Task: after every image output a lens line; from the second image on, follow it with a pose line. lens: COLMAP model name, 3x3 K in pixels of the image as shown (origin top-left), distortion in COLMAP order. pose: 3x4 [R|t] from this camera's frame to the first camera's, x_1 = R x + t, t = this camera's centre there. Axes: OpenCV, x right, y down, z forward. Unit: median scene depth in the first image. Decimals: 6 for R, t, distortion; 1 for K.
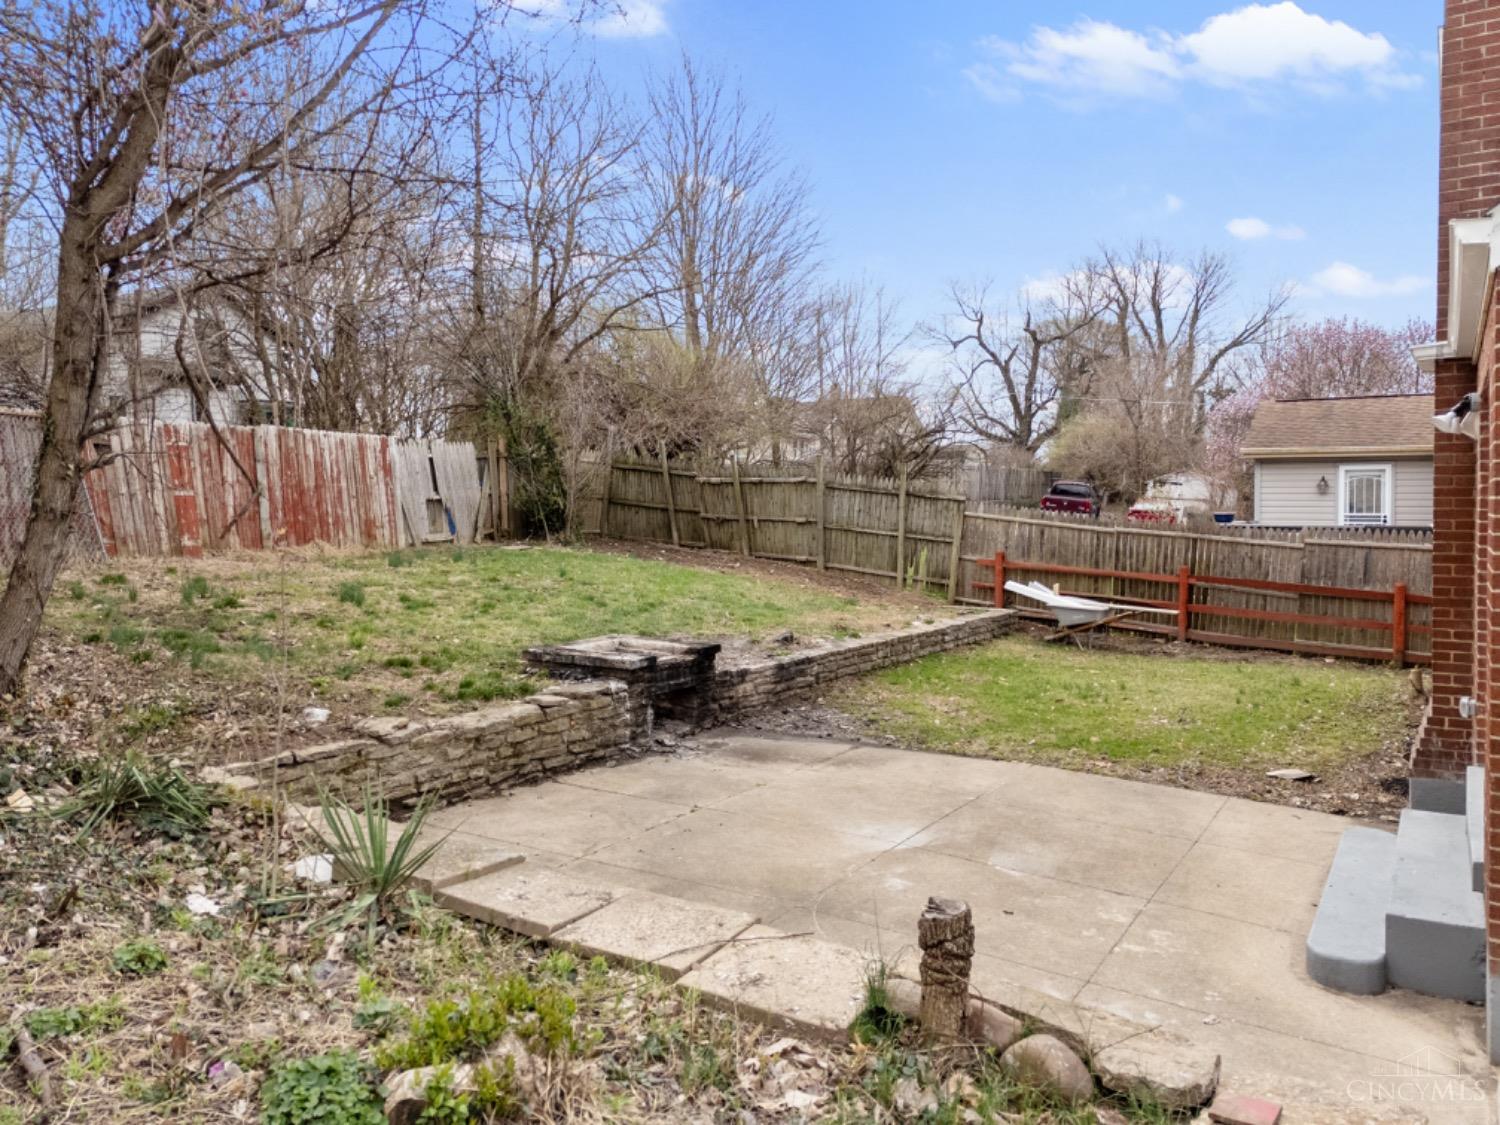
lens RADIAL K [[1105.6, 0, 750.0], [0, 1105.6, 562.5], [0, 0, 1]] dist [0.071518, -0.071241]
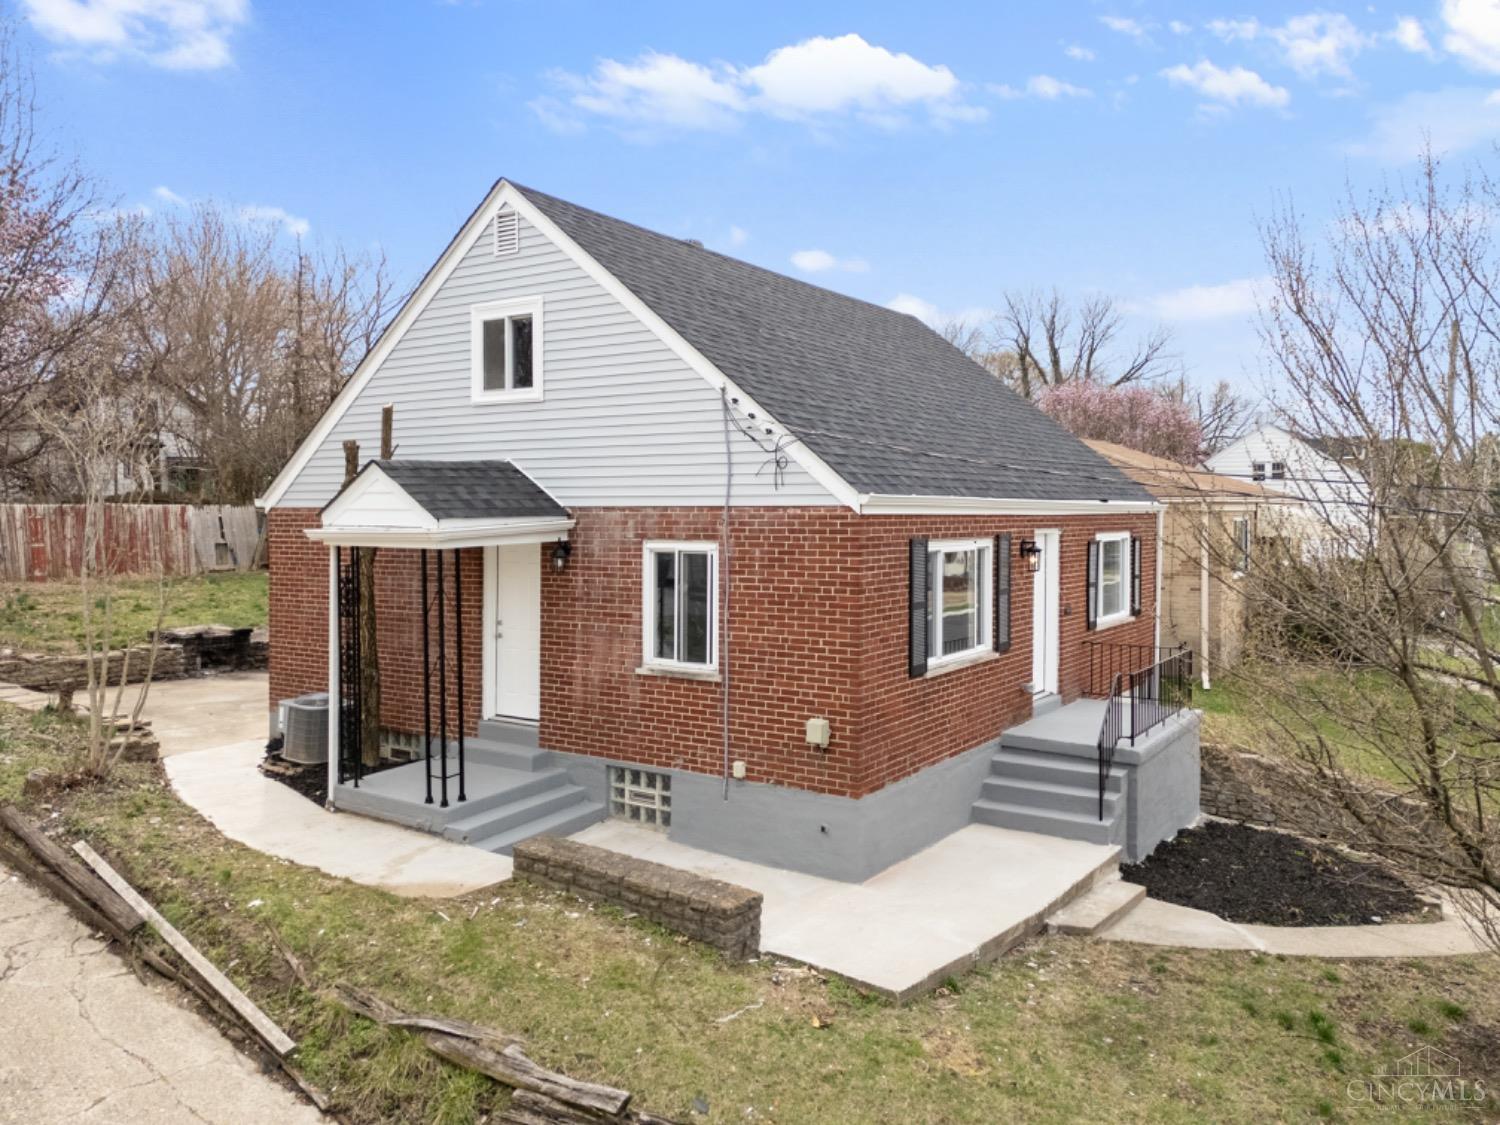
lens RADIAL K [[1105.6, 0, 750.0], [0, 1105.6, 562.5], [0, 0, 1]] dist [0.071518, -0.071241]
pose [[0.999241, 0.002966, -0.038838, 0.652795], [-0.003336, 0.999950, -0.009469, -0.021259], [0.038808, 0.009591, 0.999201, -0.689758]]
